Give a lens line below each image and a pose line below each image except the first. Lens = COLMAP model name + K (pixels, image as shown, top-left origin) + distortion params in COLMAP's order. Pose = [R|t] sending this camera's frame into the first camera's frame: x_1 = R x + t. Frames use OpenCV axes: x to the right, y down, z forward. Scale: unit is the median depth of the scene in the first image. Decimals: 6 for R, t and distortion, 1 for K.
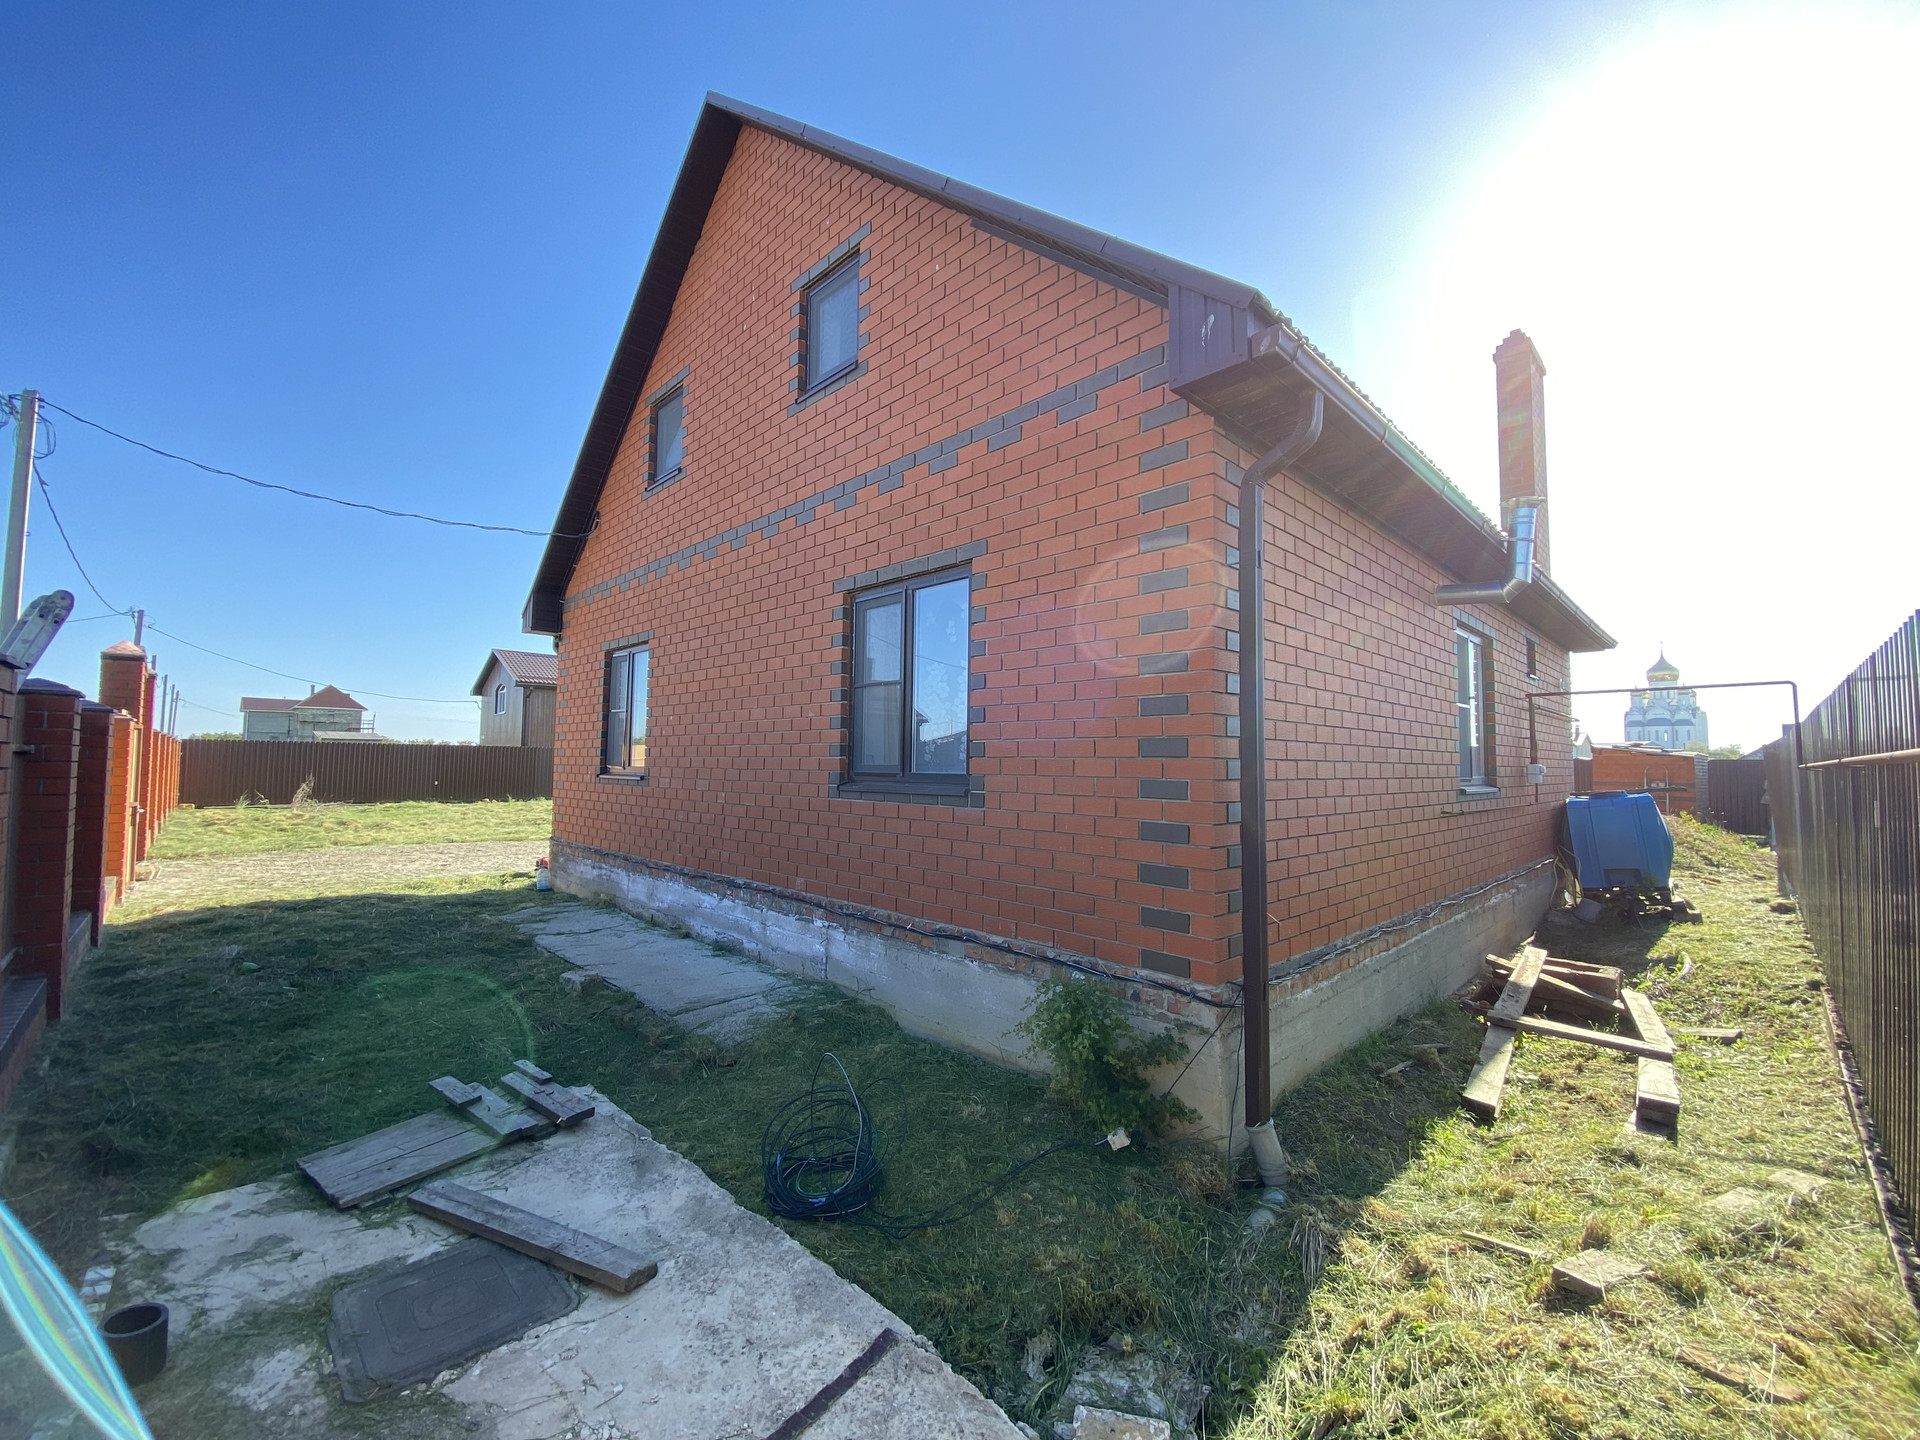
lens RADIAL K [[778.3, 0, 957.1], [0, 778.3, 711.7], [0, 0, 1]] dist [0.012213, -0.015775]
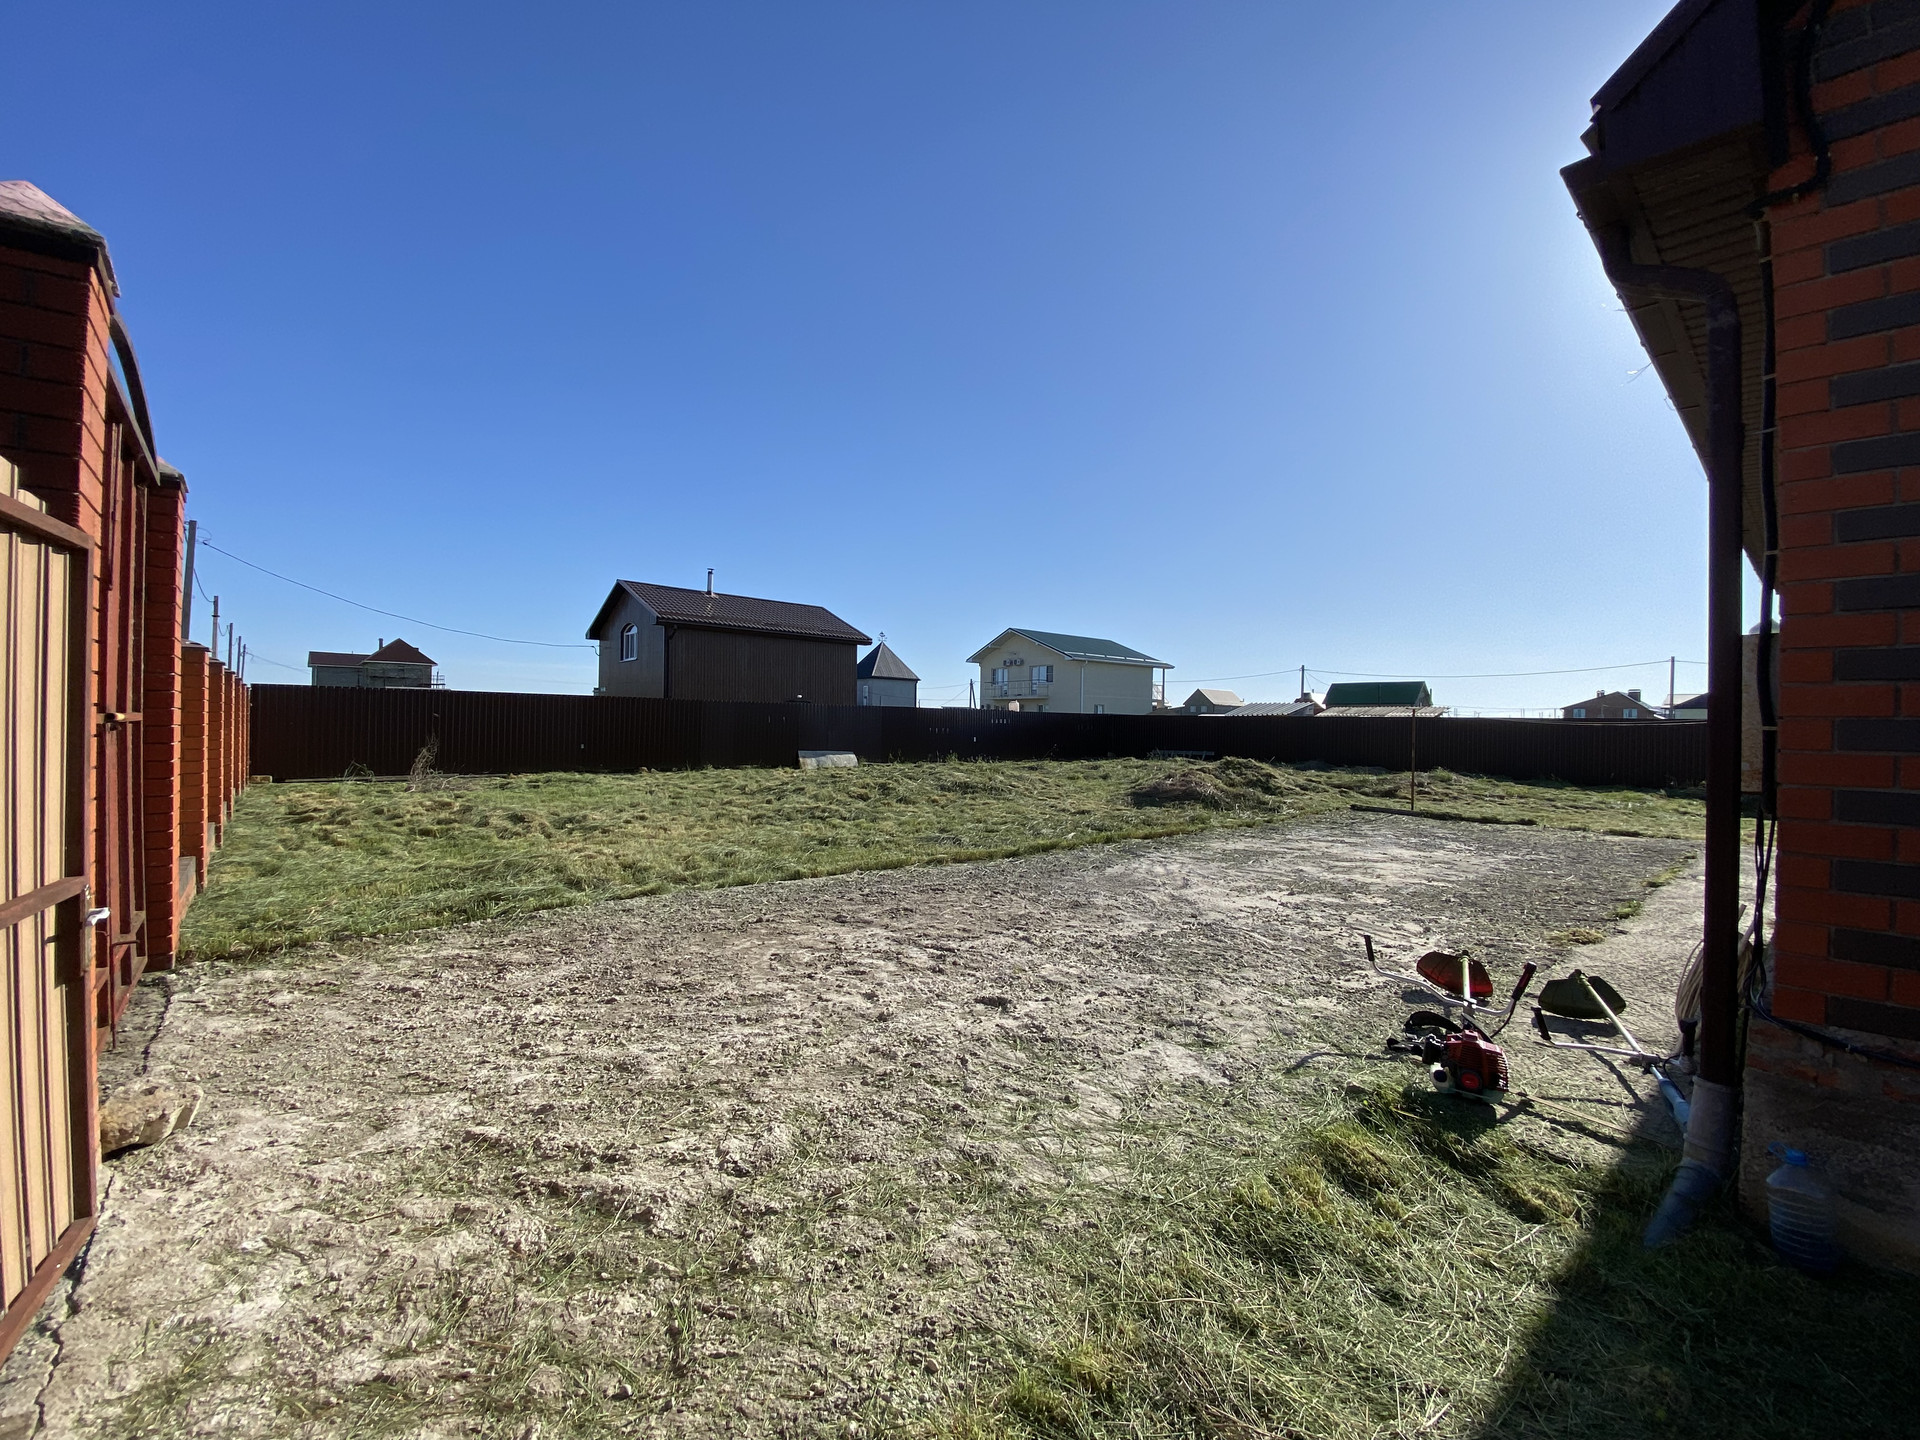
lens RADIAL K [[778.3, 0, 957.5], [0, 778.3, 719.1], [0, 0, 1]] dist [0.012213, -0.015775]
pose [[0.998863, 0.005173, -0.047389, -0.351789], [-0.002363, 0.998246, 0.059161, 0.028452], [0.047612, -0.058981, 0.997123, 0.350961]]
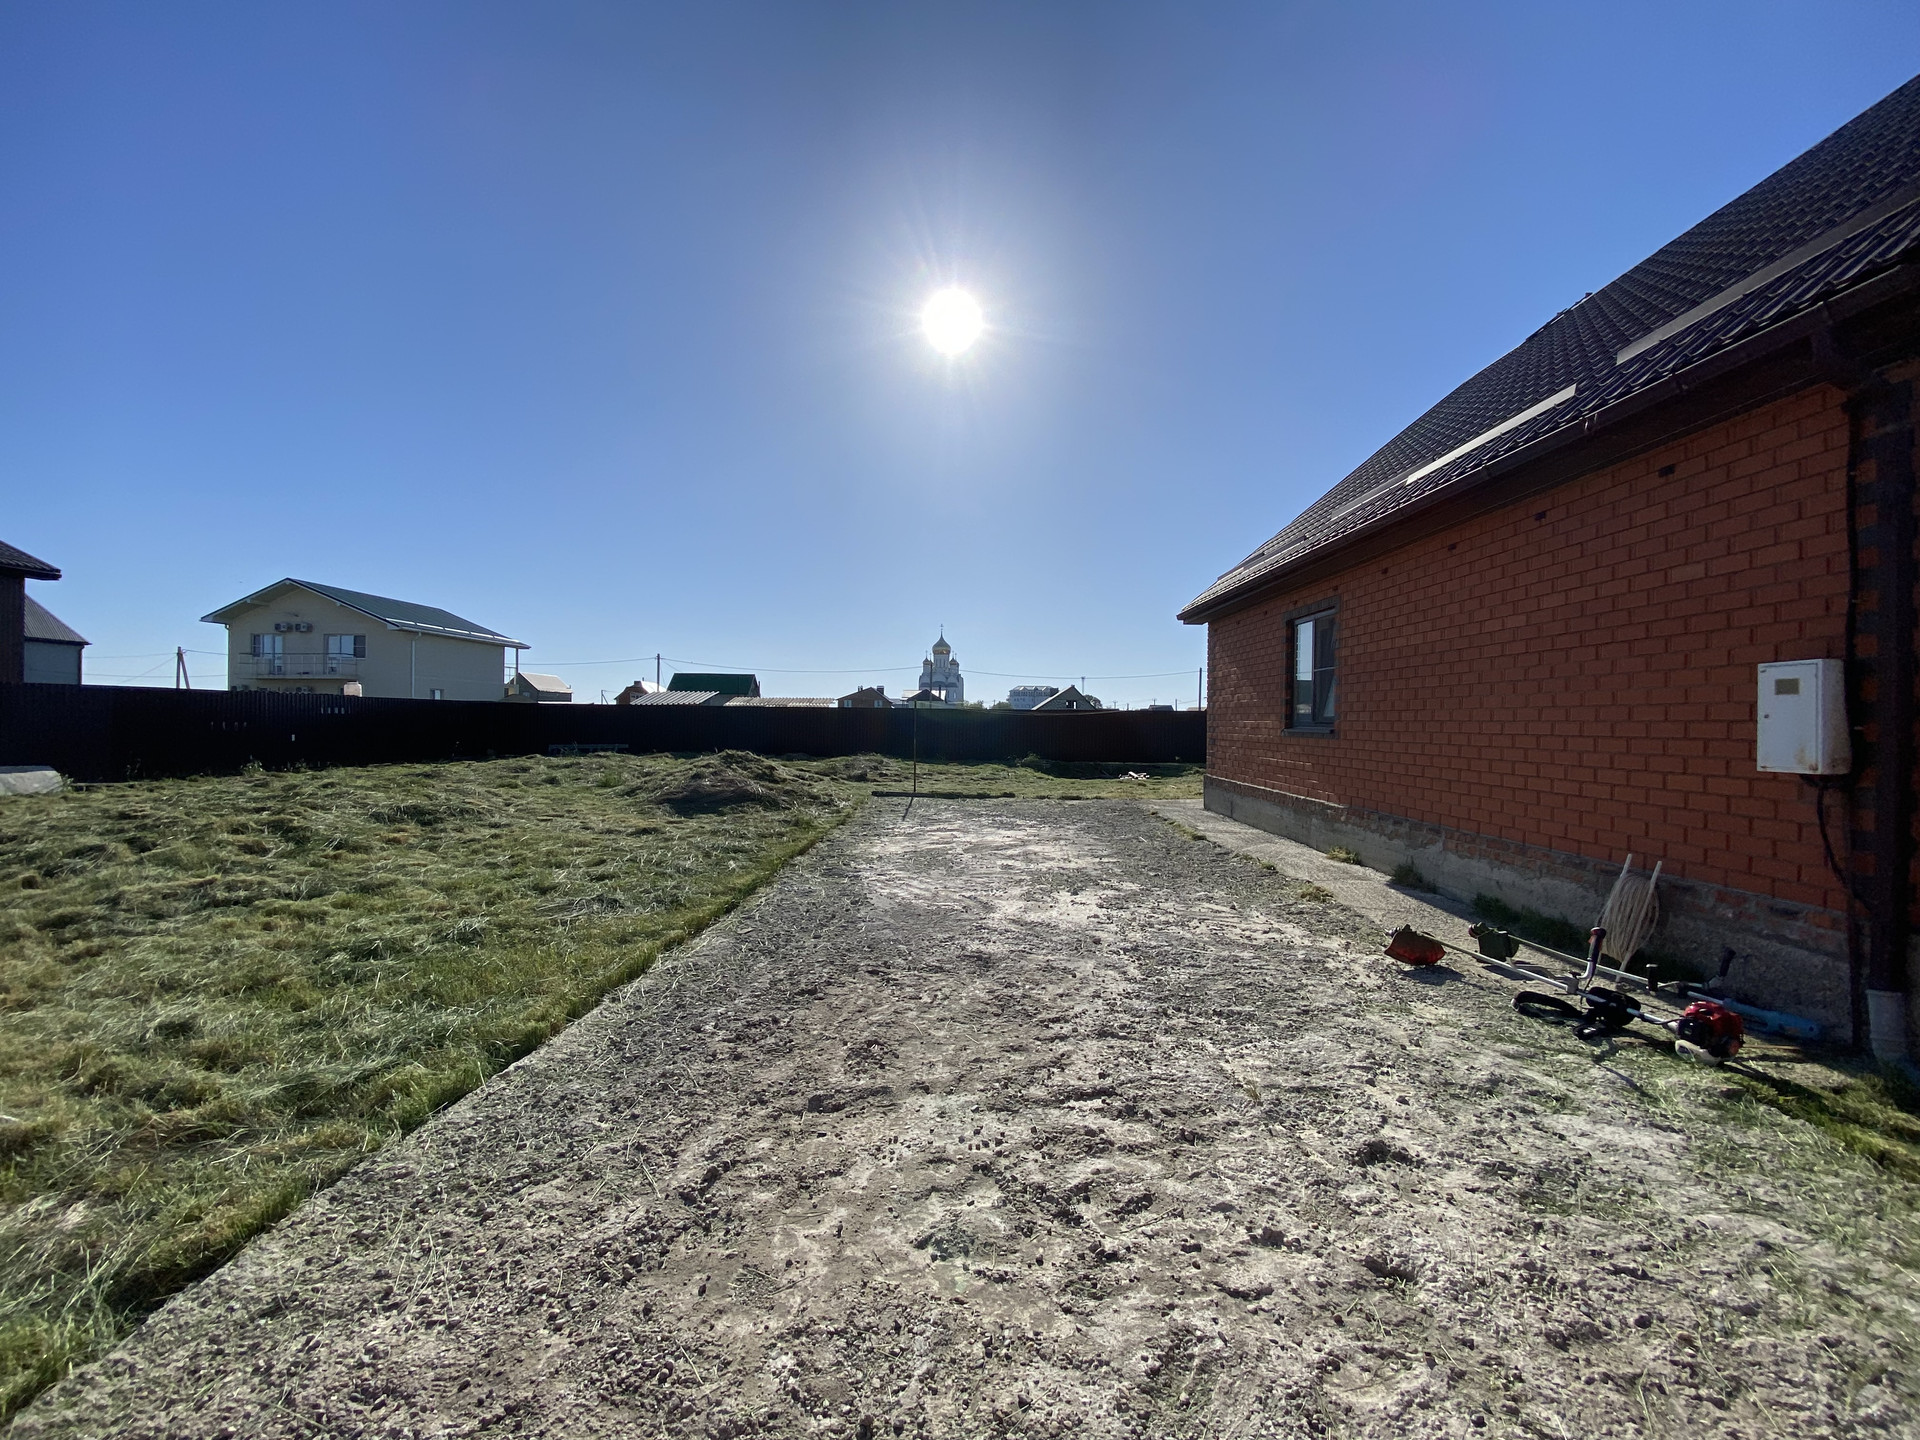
lens RADIAL K [[778.3, 0, 955.9], [0, 778.3, 723.2], [0, 0, 1]] dist [0.012213, -0.015775]
pose [[0.701857, -0.008923, 0.712262, -0.770170], [-0.047604, 0.997099, 0.059399, 0.049116], [-0.710726, -0.075596, 0.699396, 0.817101]]
